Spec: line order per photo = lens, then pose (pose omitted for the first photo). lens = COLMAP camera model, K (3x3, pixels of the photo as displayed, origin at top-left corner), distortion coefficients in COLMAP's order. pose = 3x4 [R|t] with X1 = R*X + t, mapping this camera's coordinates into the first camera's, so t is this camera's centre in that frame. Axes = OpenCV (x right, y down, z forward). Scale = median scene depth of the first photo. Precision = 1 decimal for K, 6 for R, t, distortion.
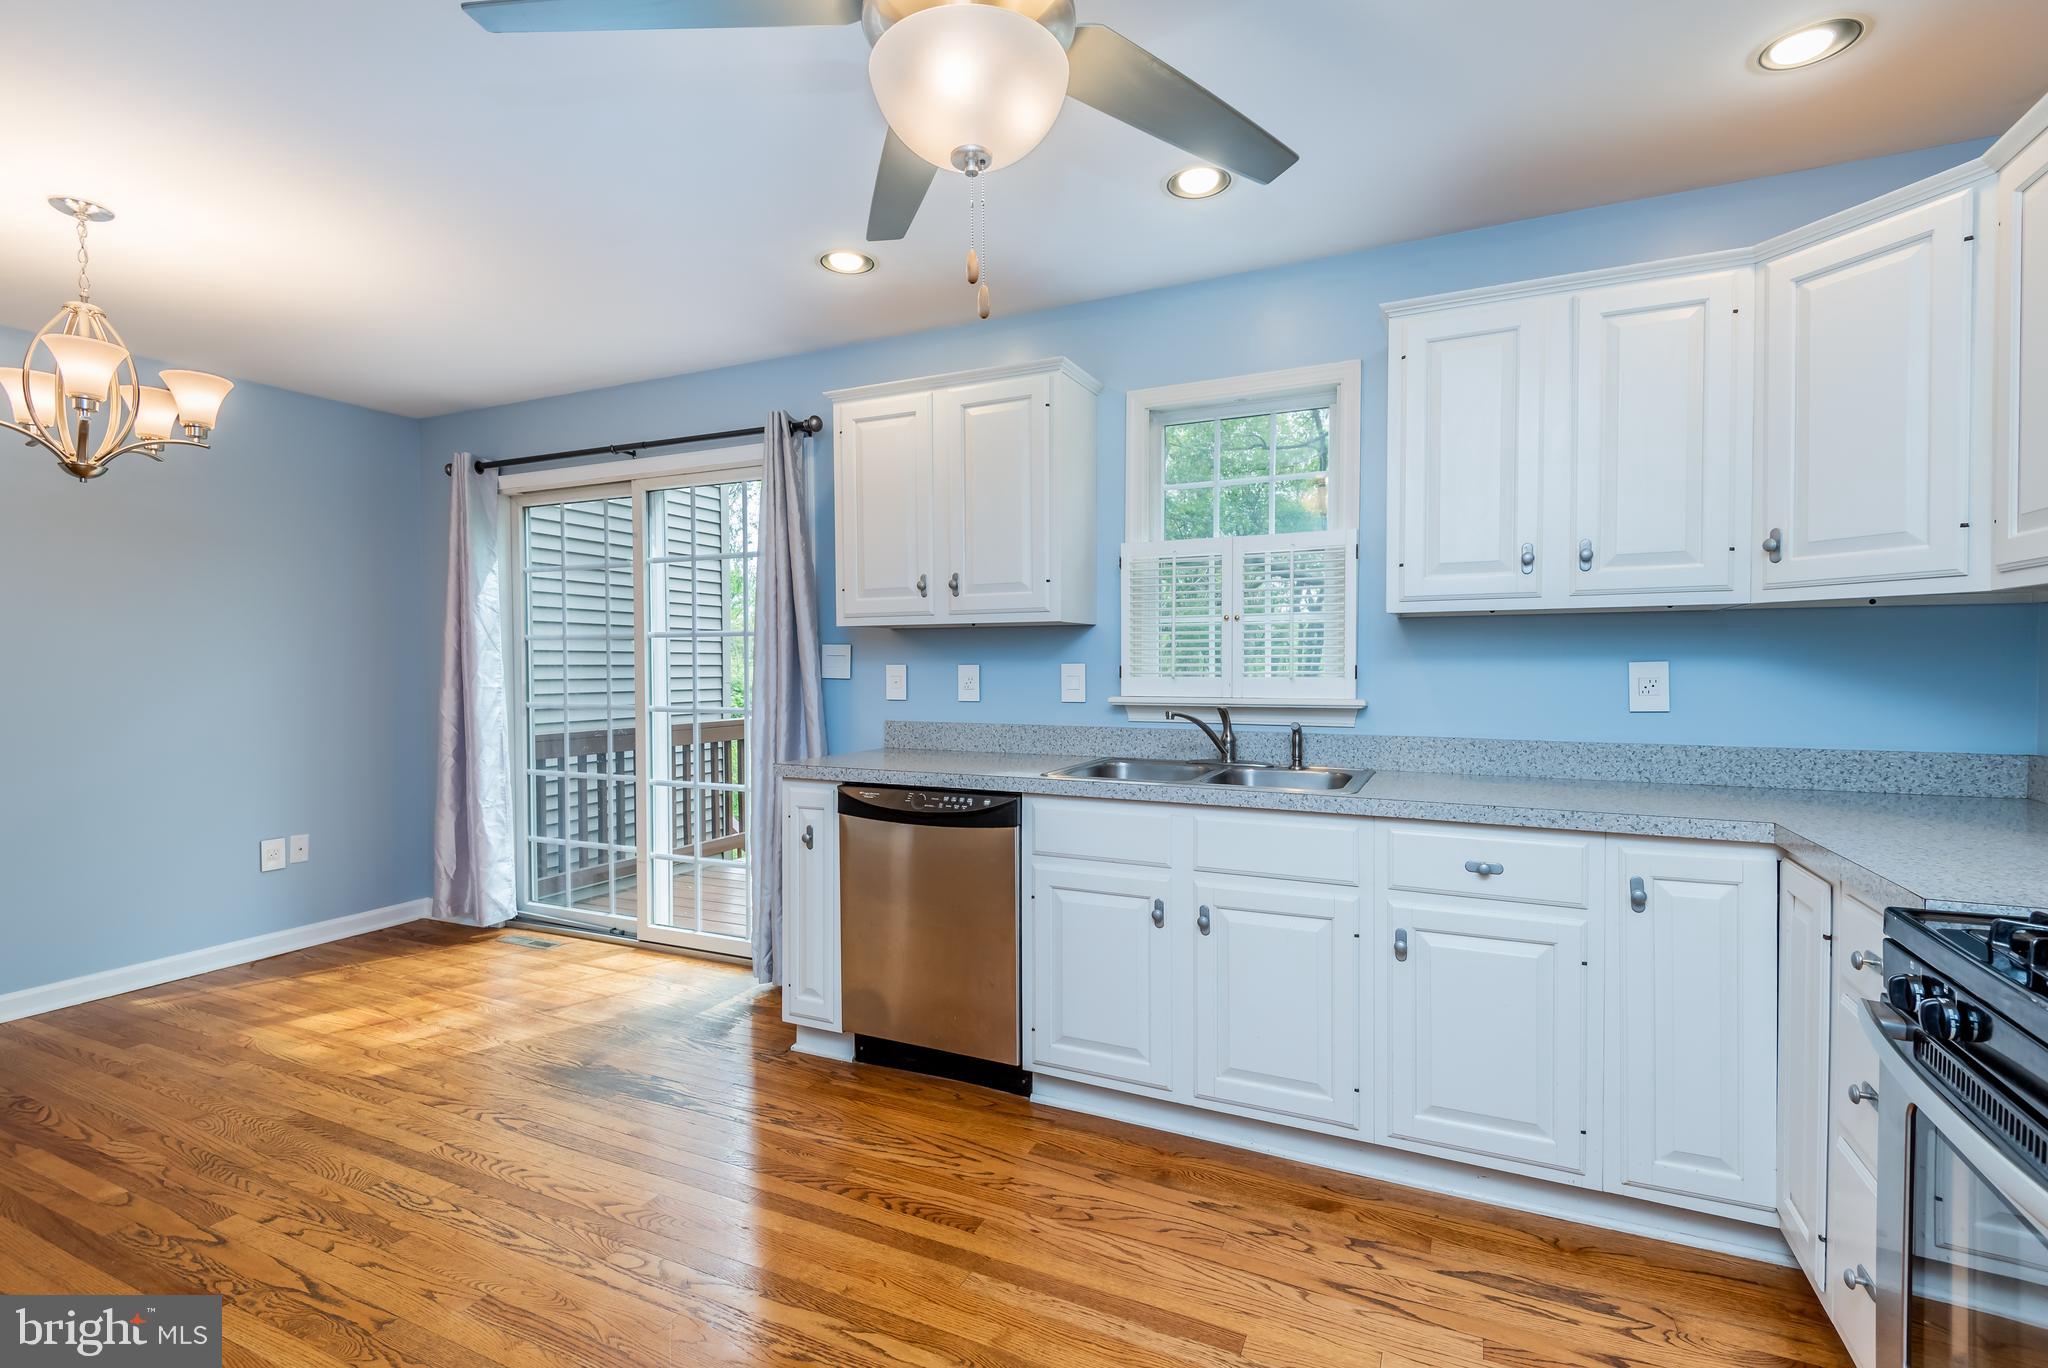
lens RADIAL K [[926.8, 0, 1022.4], [0, 926.8, 690.1], [0, 0, 1]] dist [0.020136, -0.014101]
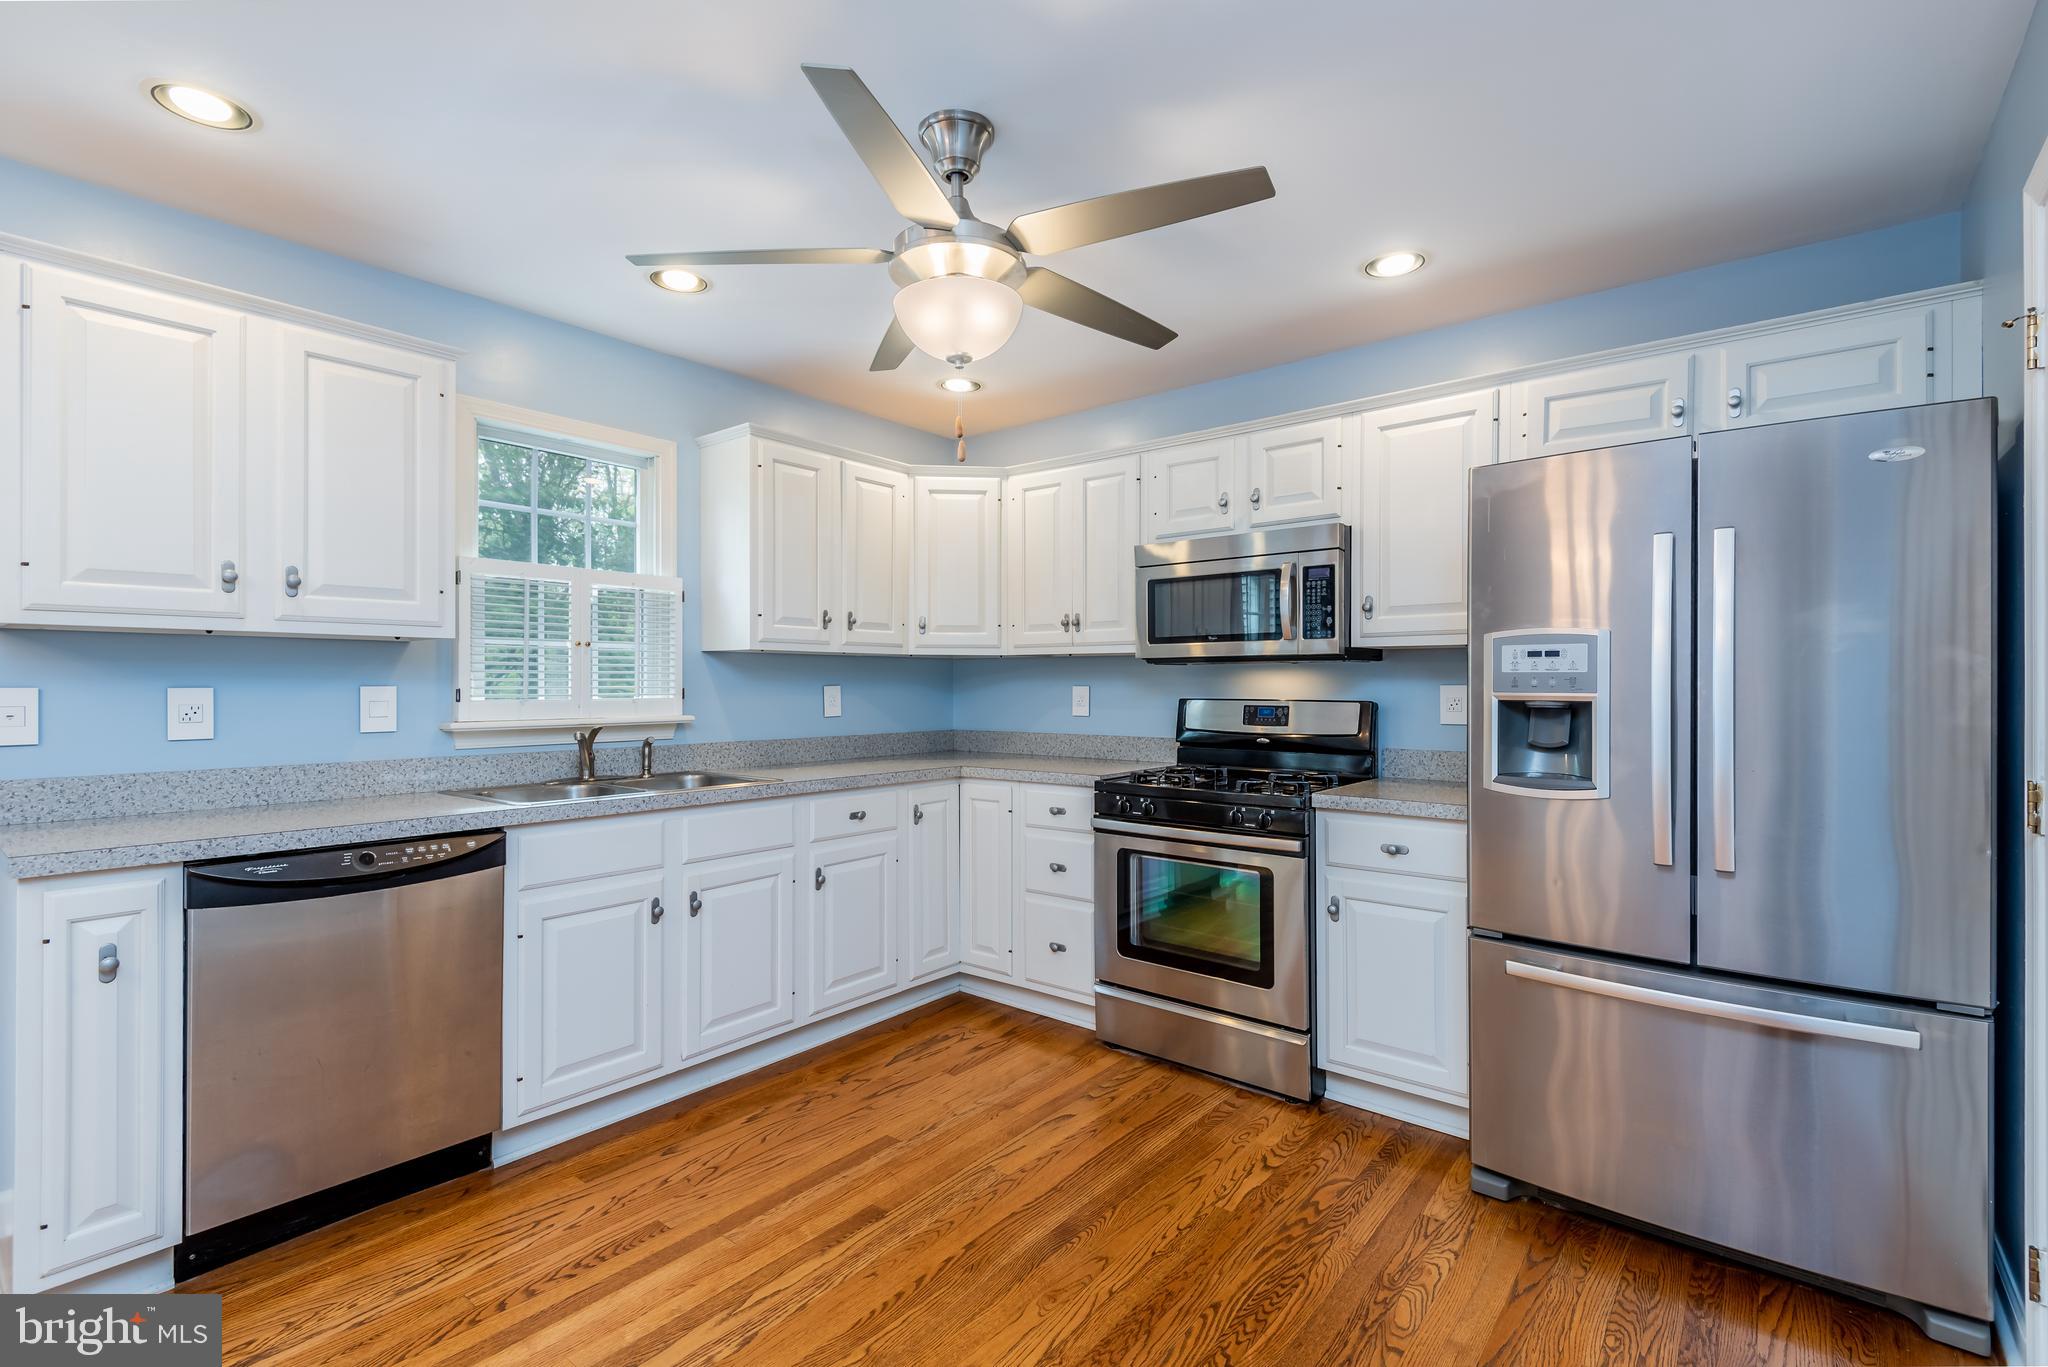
lens RADIAL K [[924.0, 0, 1029.8], [0, 924.0, 681.1], [0, 0, 1]] dist [0.026432, -0.013806]
pose [[0.239187, 0.004803, 0.970962, -0.777639], [0.022280, 0.999697, -0.010434, -0.012971], [-0.970718, 0.024129, 0.239007, 0.267858]]
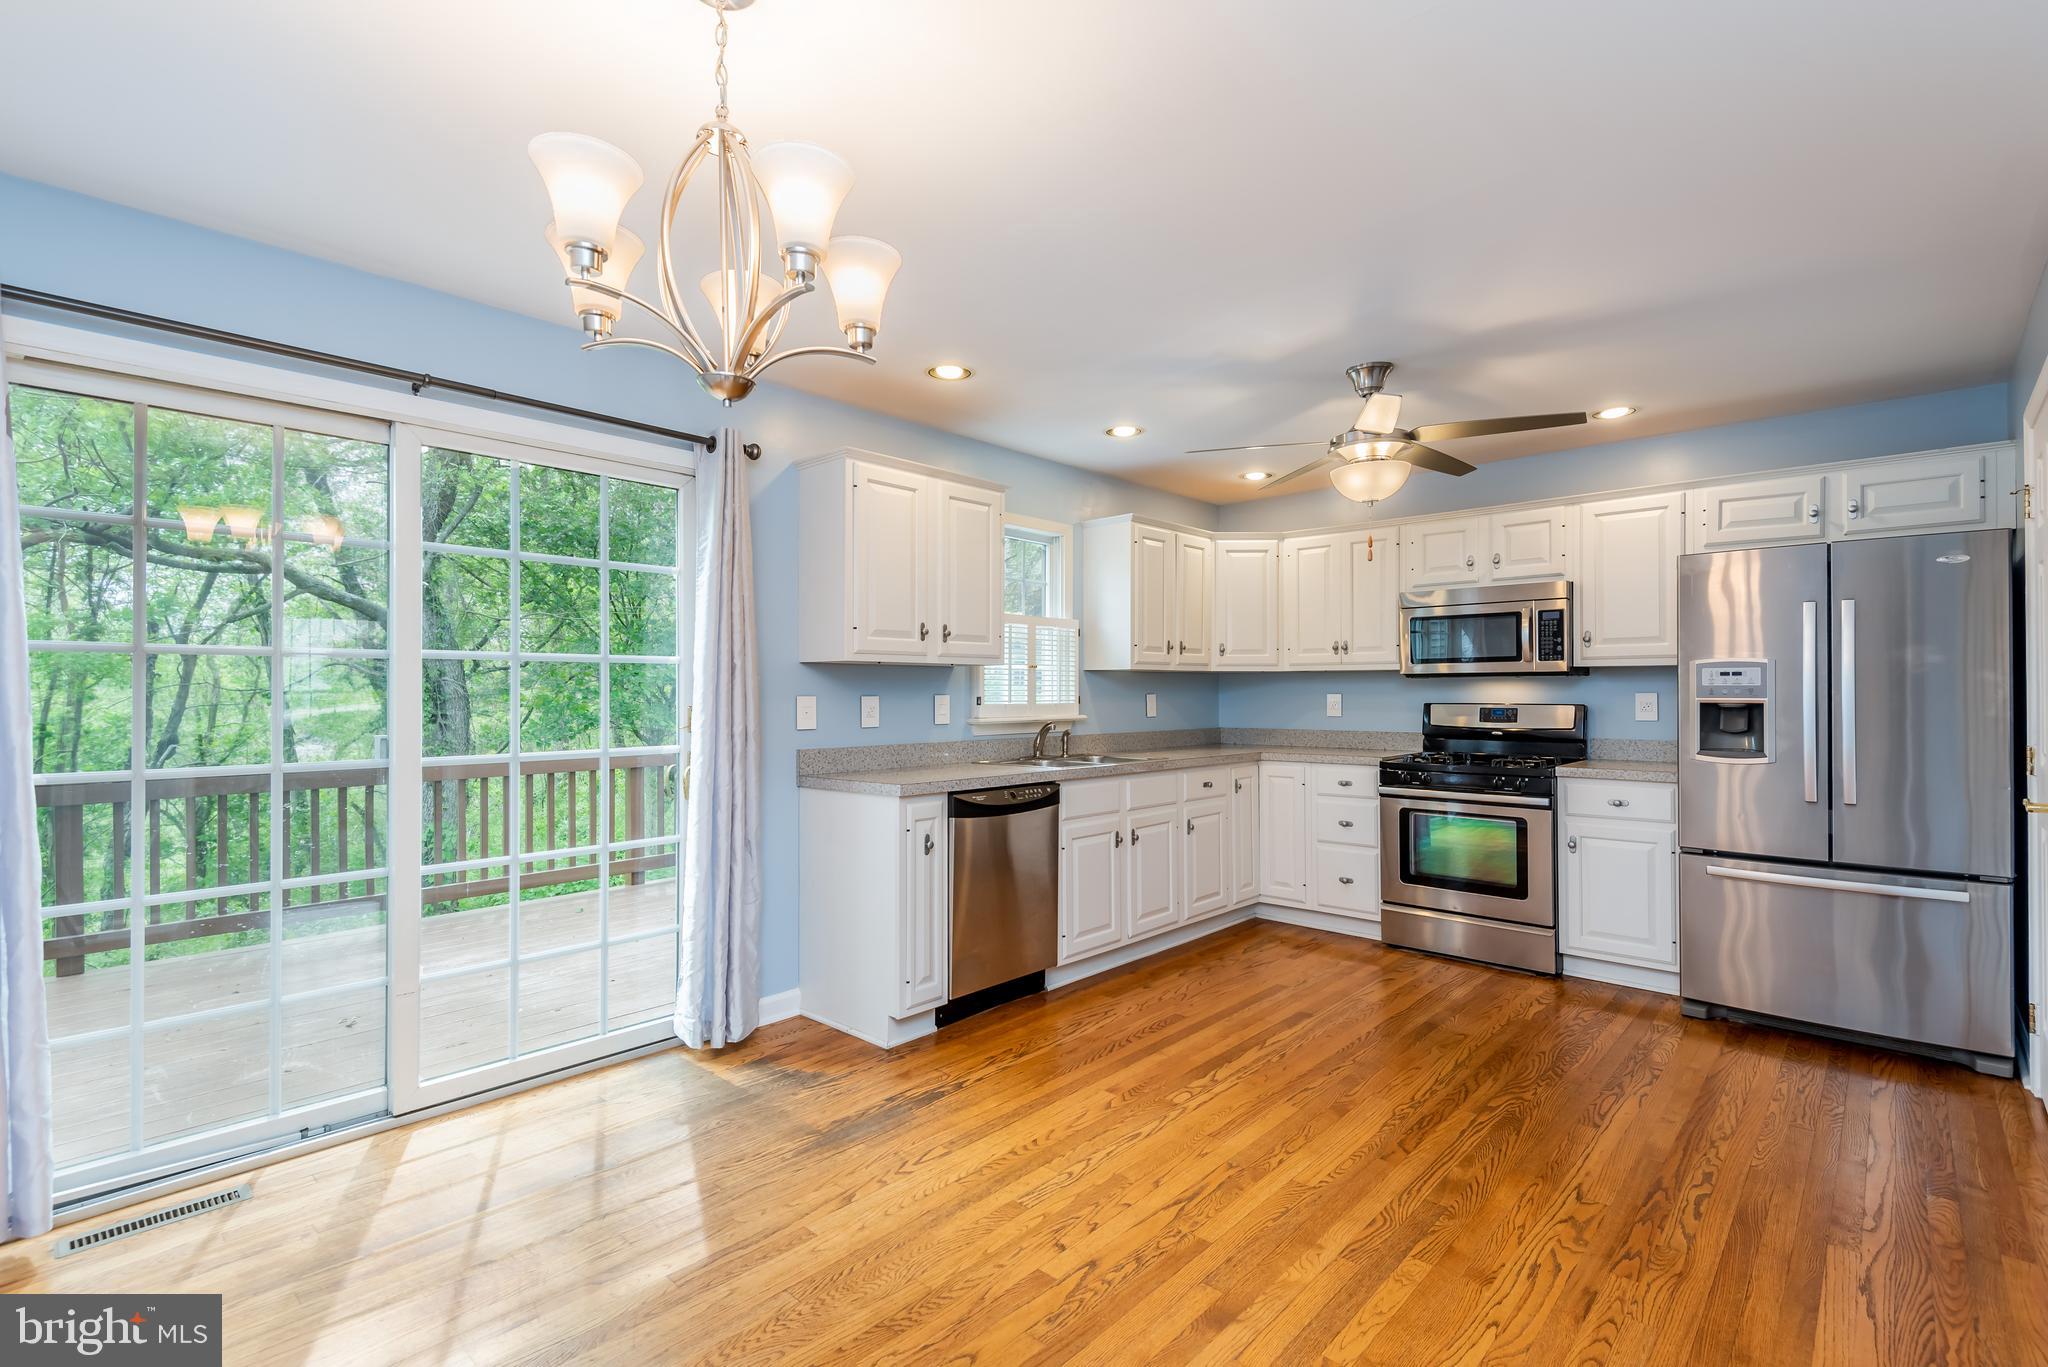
lens RADIAL K [[937.0, 0, 1035.3], [0, 937.0, 682.1], [0, 0, 1]] dist [0.026753, -0.016316]
pose [[0.299665, 0.010878, 0.953983, -1.465522], [0.023815, 0.999538, -0.018878, -0.021967], [-0.953747, 0.028376, 0.299267, 0.571079]]
